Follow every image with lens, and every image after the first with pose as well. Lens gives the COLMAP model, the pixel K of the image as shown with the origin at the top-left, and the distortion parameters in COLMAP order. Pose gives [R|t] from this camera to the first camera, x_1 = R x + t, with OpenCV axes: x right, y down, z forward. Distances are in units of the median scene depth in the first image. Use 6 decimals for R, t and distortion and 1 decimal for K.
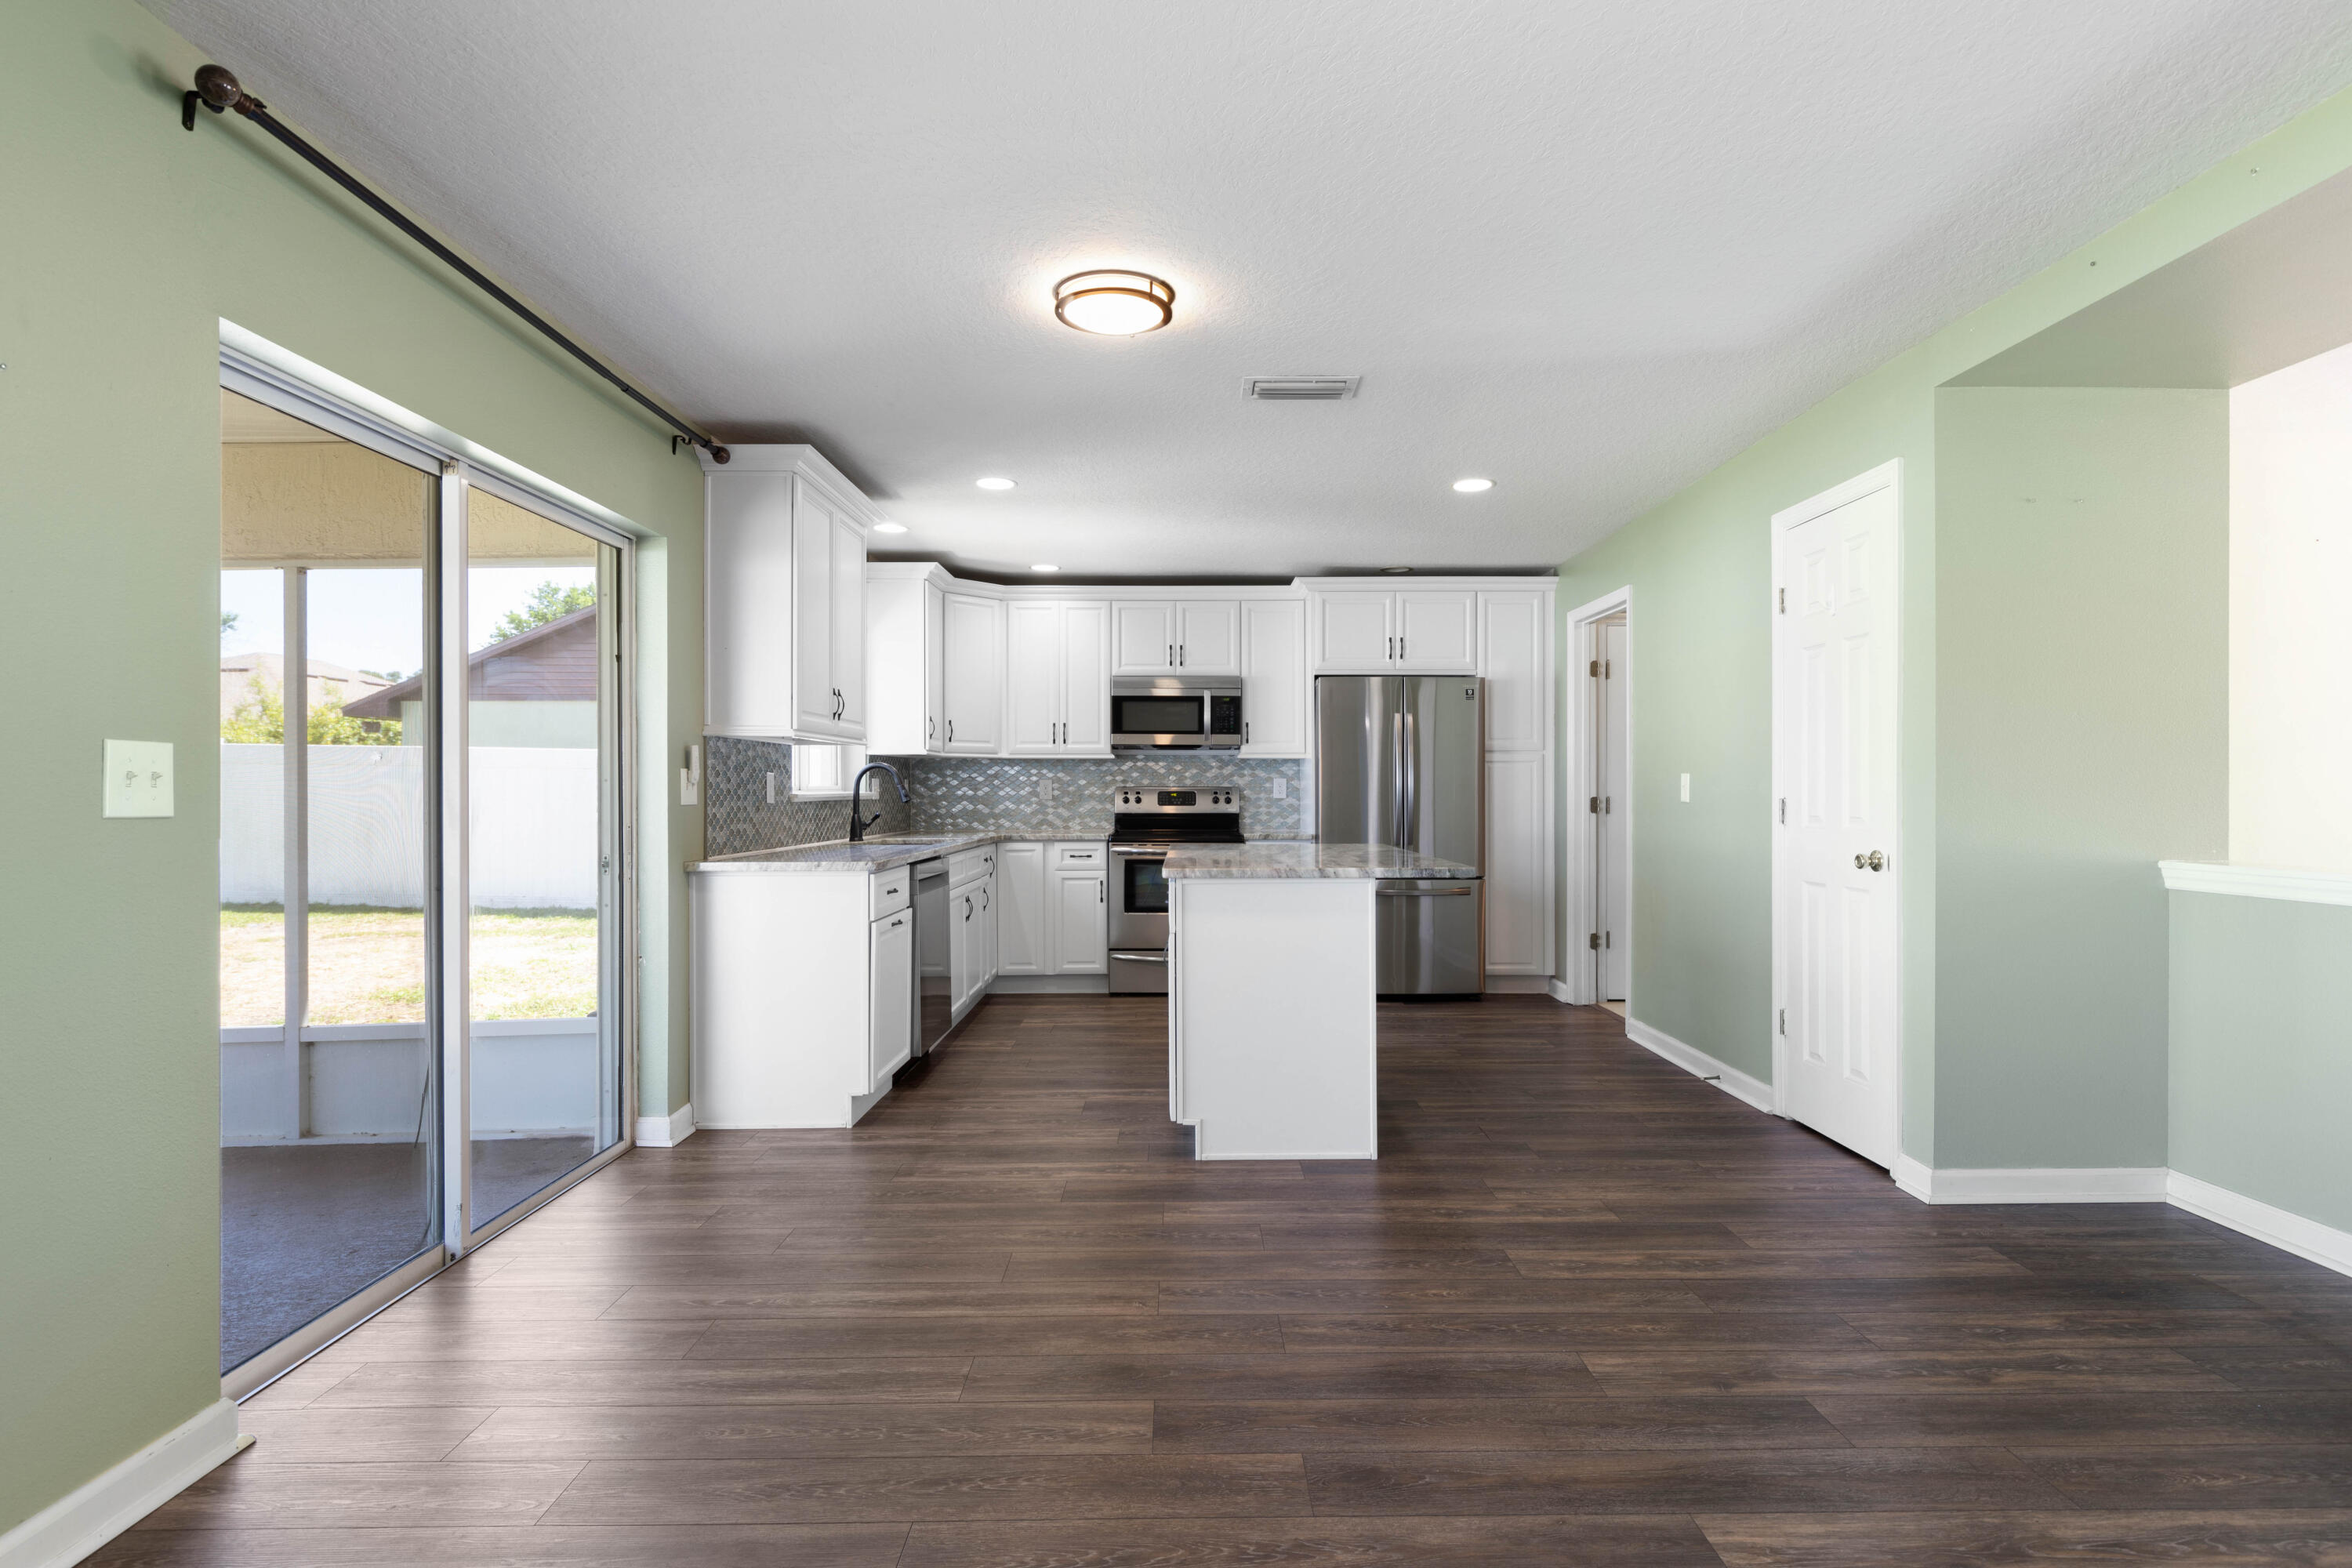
lens RADIAL K [[1228.6, 0, 1199.1], [0, 1228.6, 791.9], [0, 0, 1]] dist [-0.004735, -0.001338]
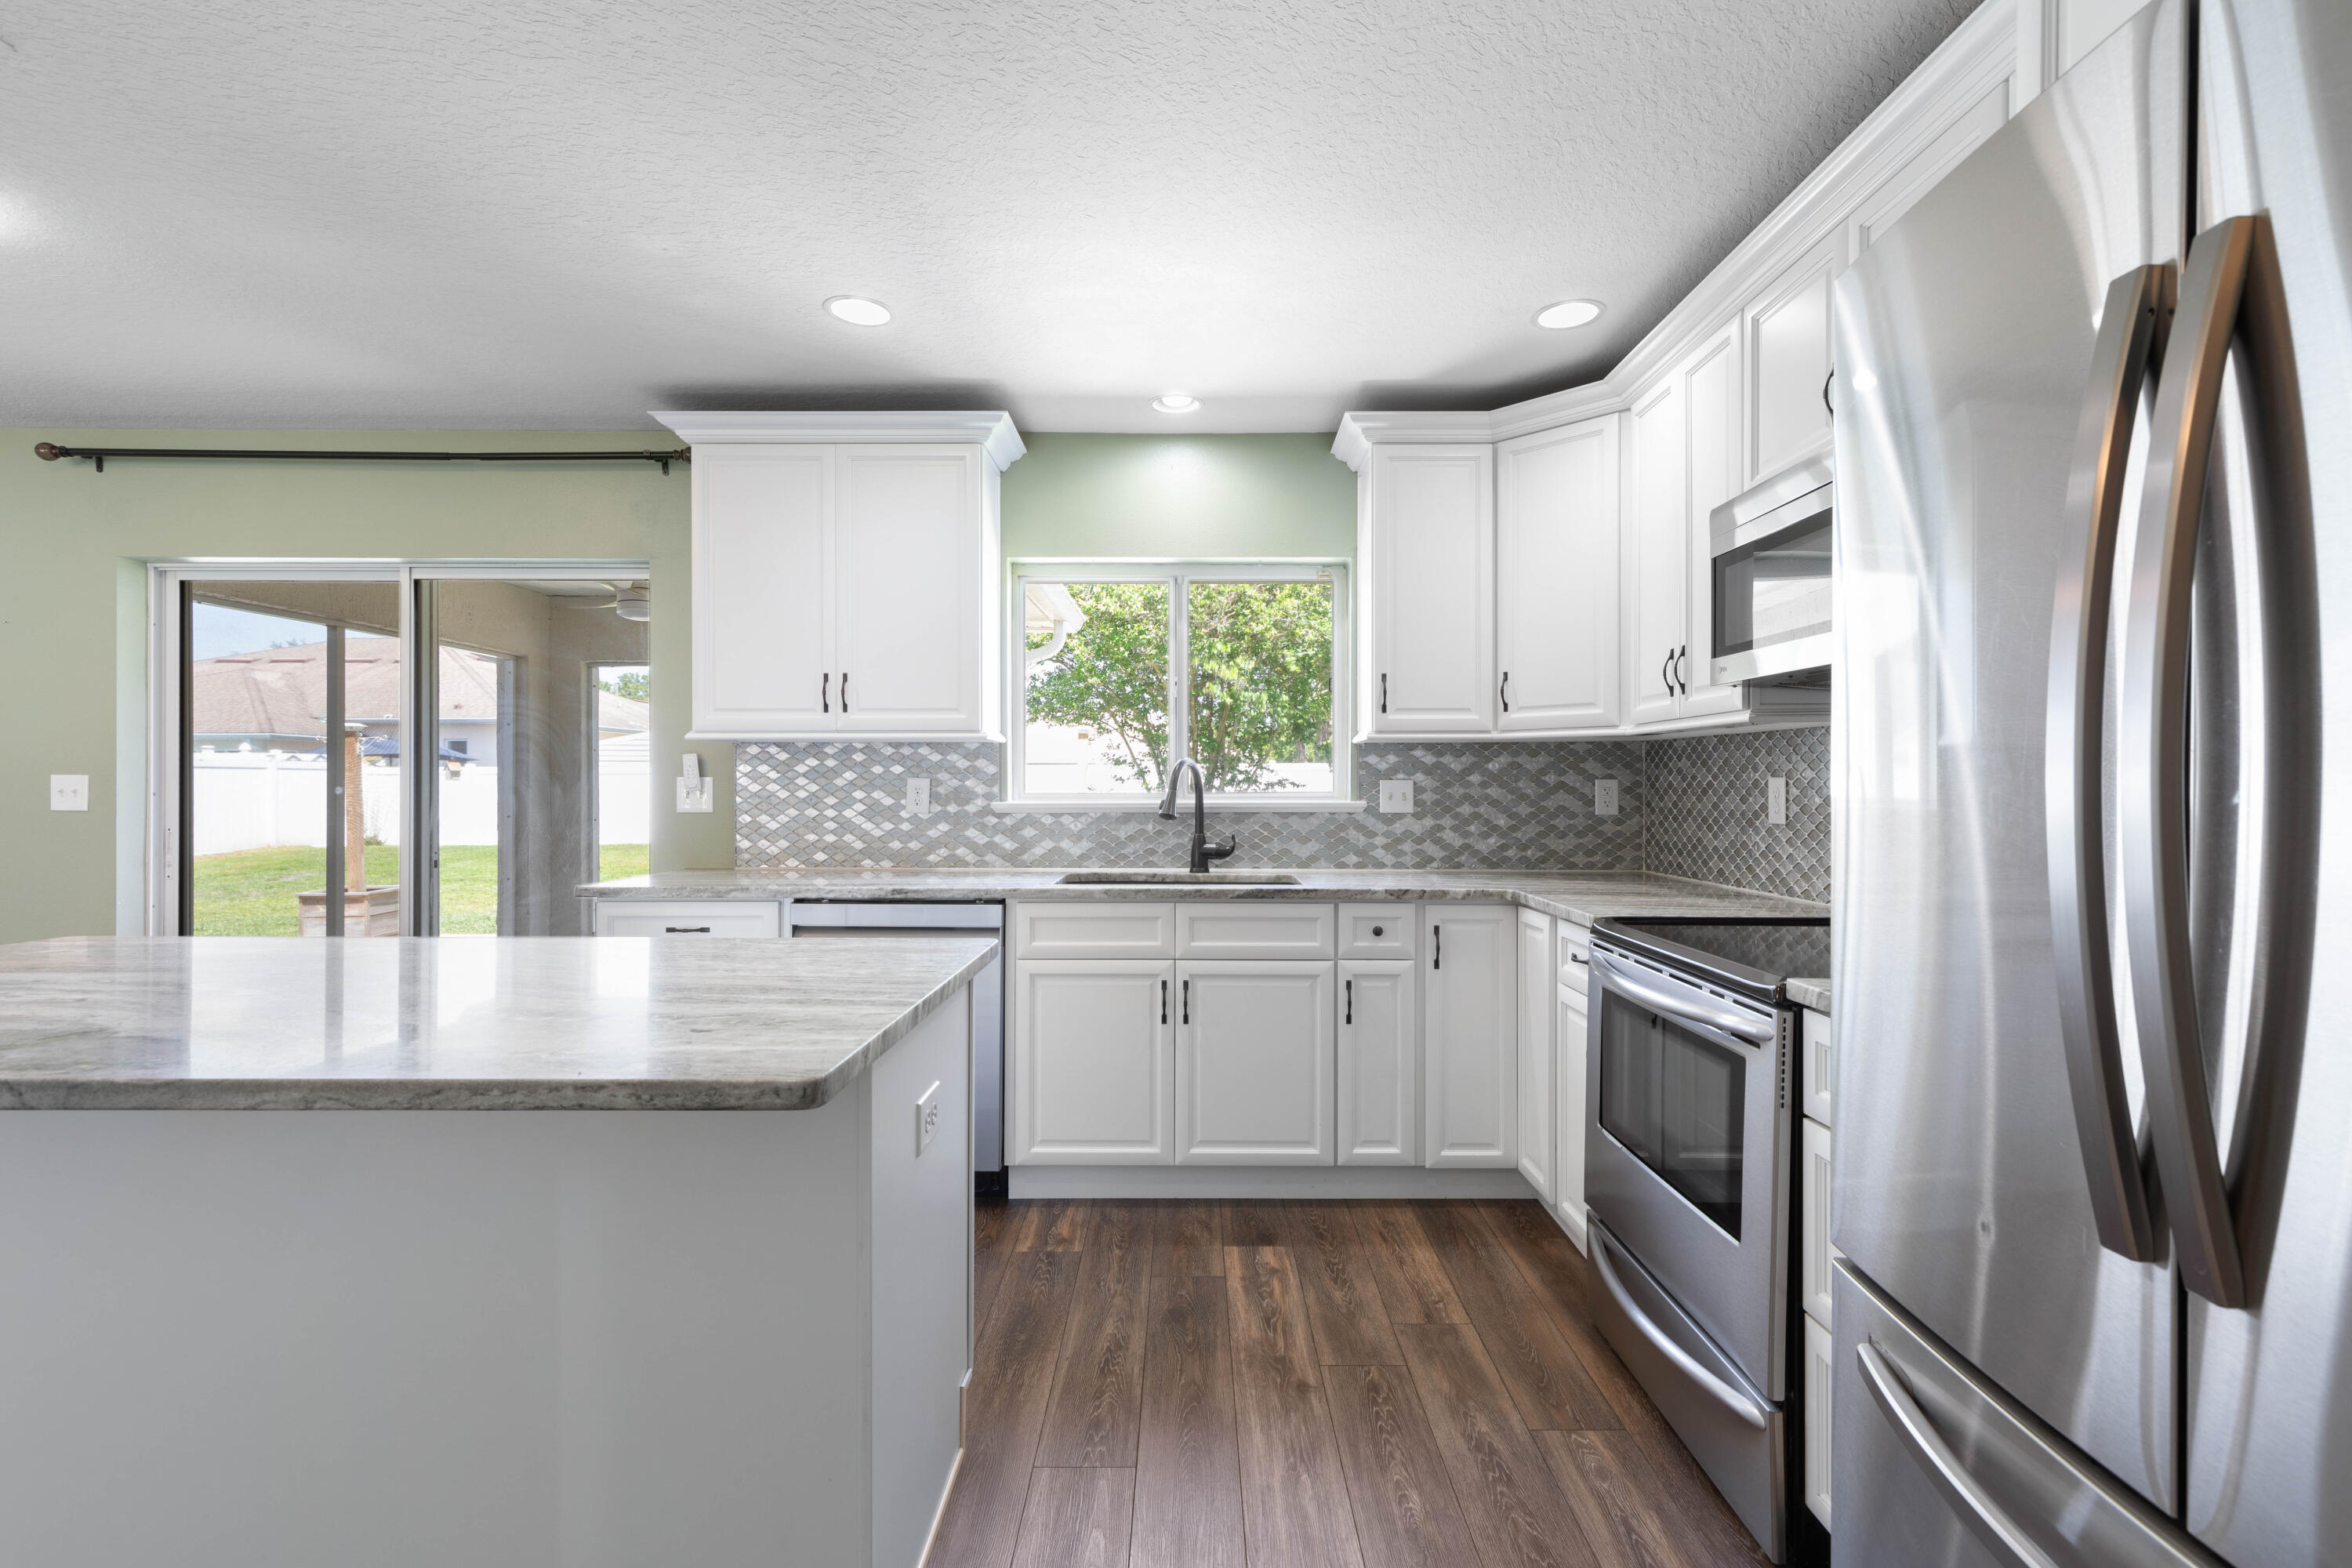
lens RADIAL K [[1053.4, 0, 1182.1], [0, 1053.4, 785.5], [0, 0, 1]] dist [0.002513, -0.000261]
pose [[-0.024229, -0.000573, -0.999706, 0.266271], [-0.001840, 0.999998, -0.000529, -0.007240], [0.999705, 0.001826, -0.024230, 0.856055]]
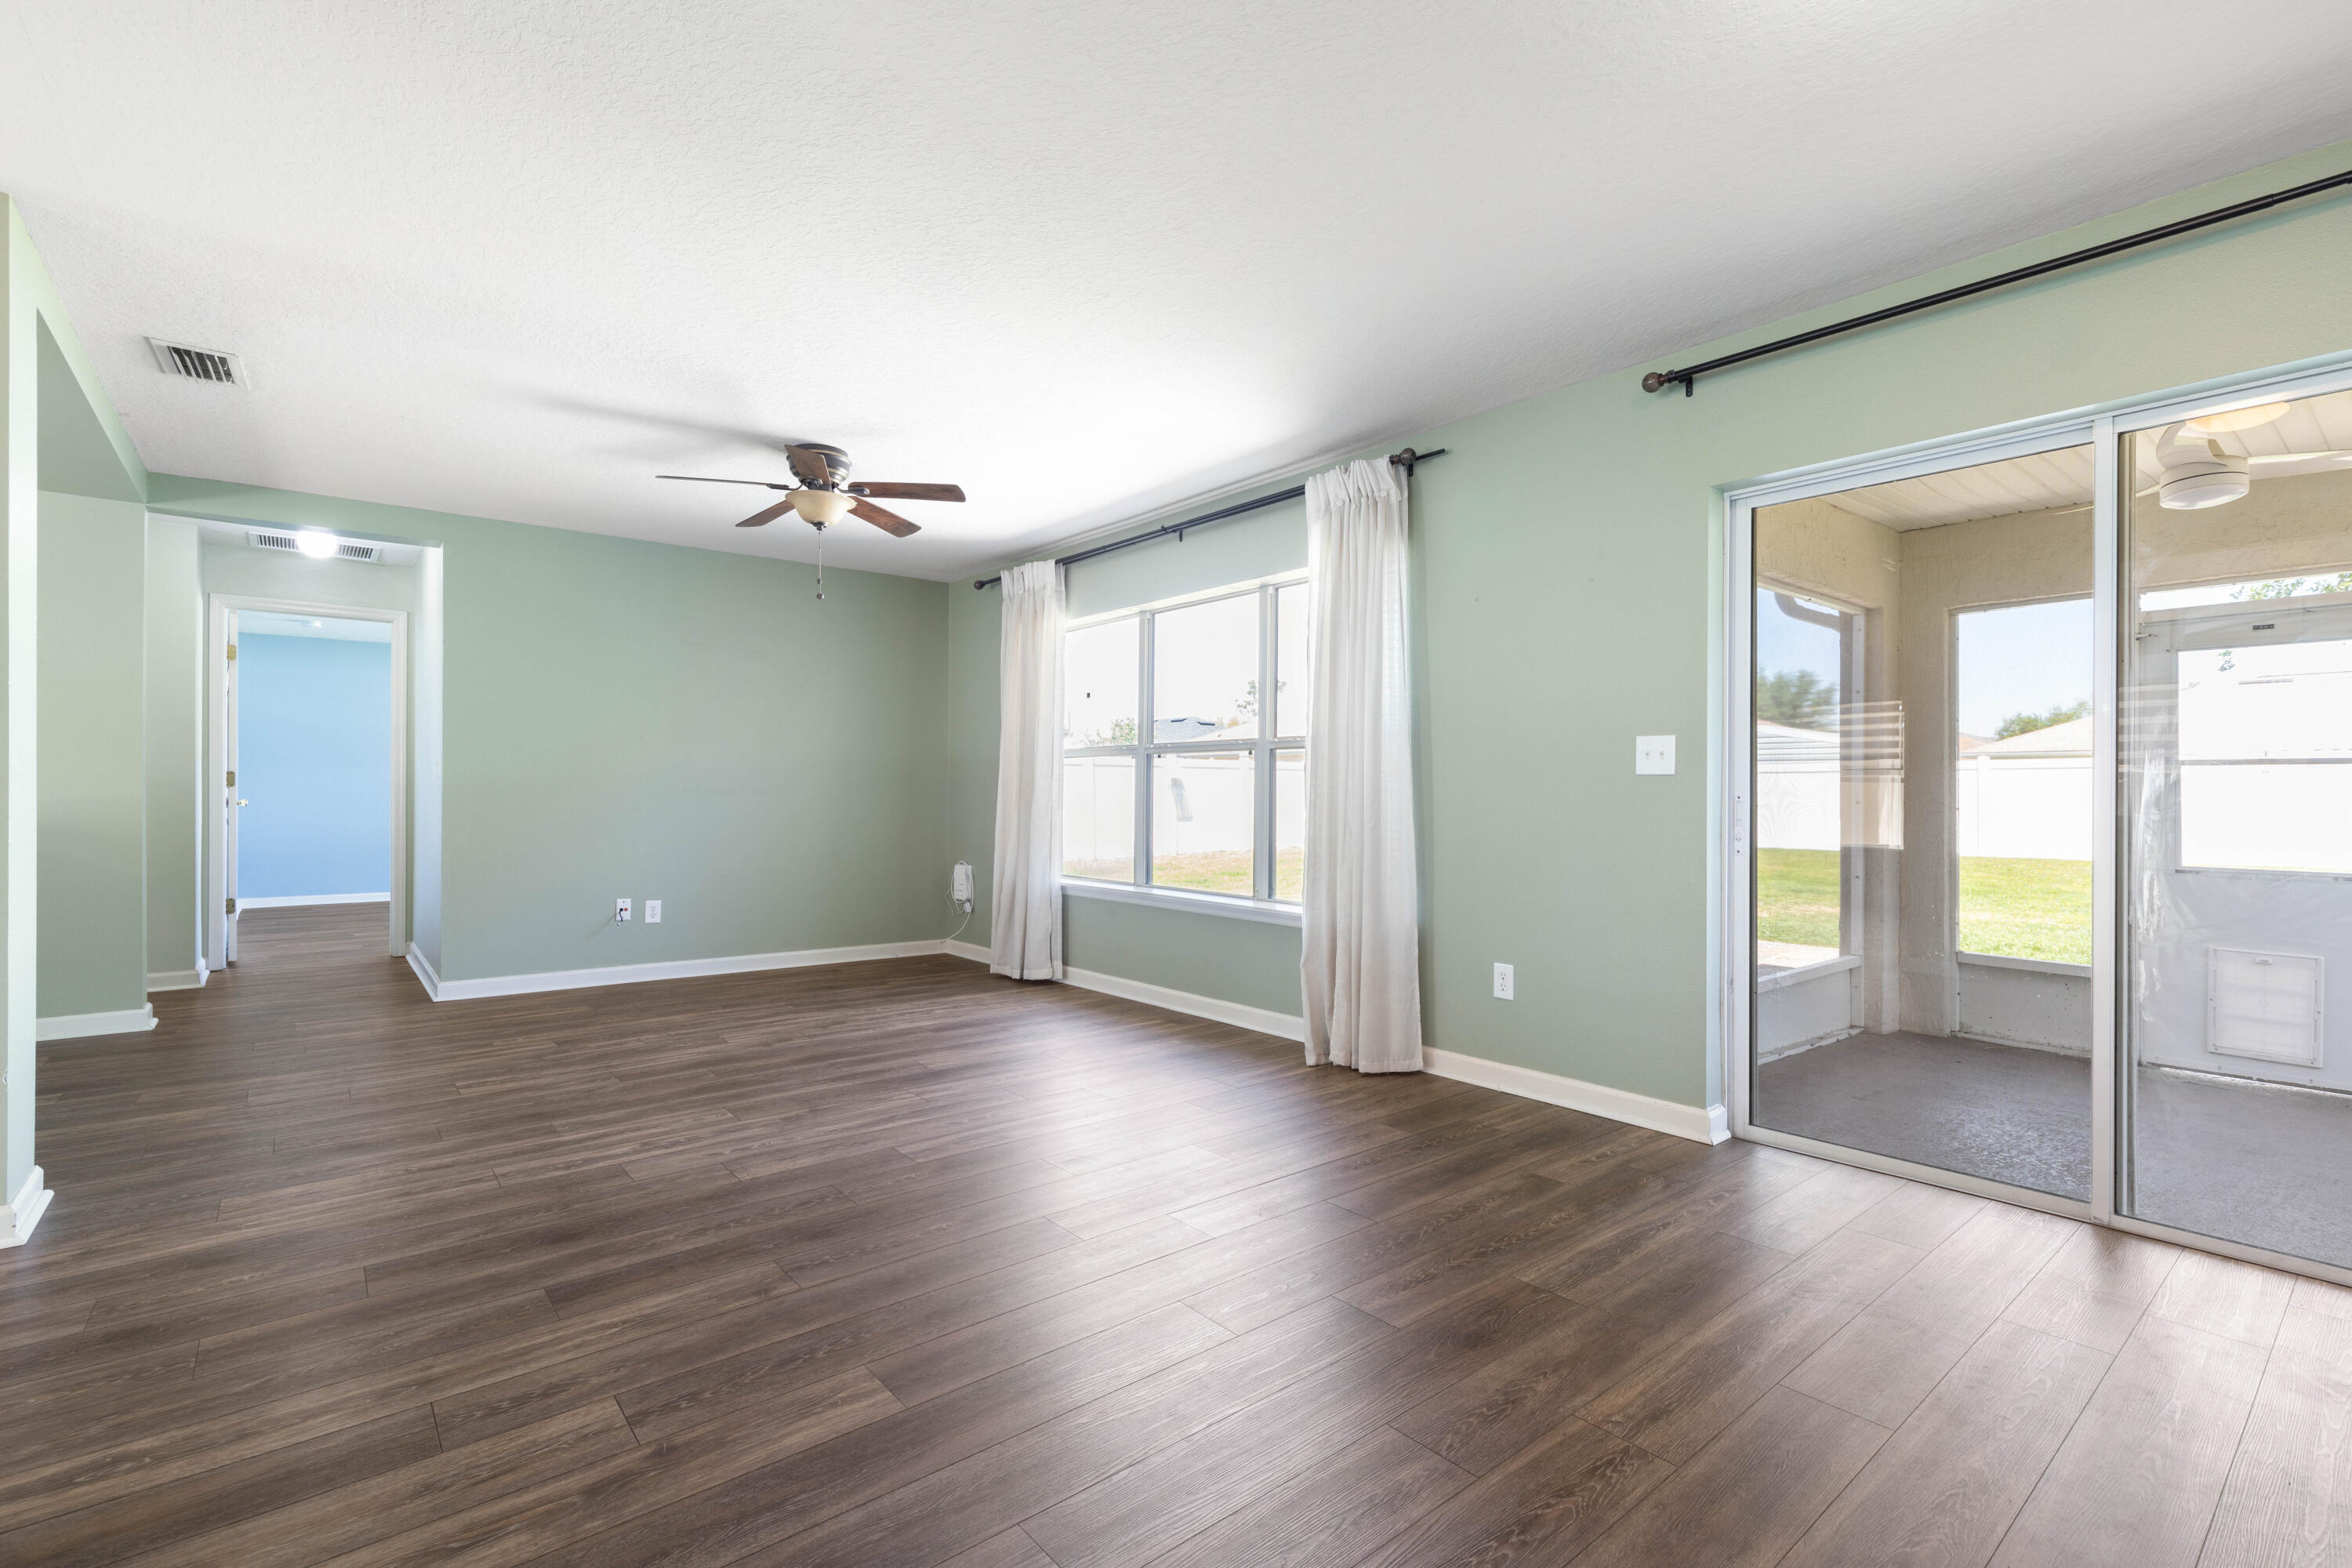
lens RADIAL K [[1053.4, 0, 1182.1], [0, 1053.4, 785.5], [0, 0, 1]] dist [0.002513, -0.000261]
pose [[-0.779196, -0.005176, -0.626758, 0.224121], [-0.002660, 0.999984, -0.004952, 0.013986], [0.626774, -0.002191, -0.779198, 0.527441]]
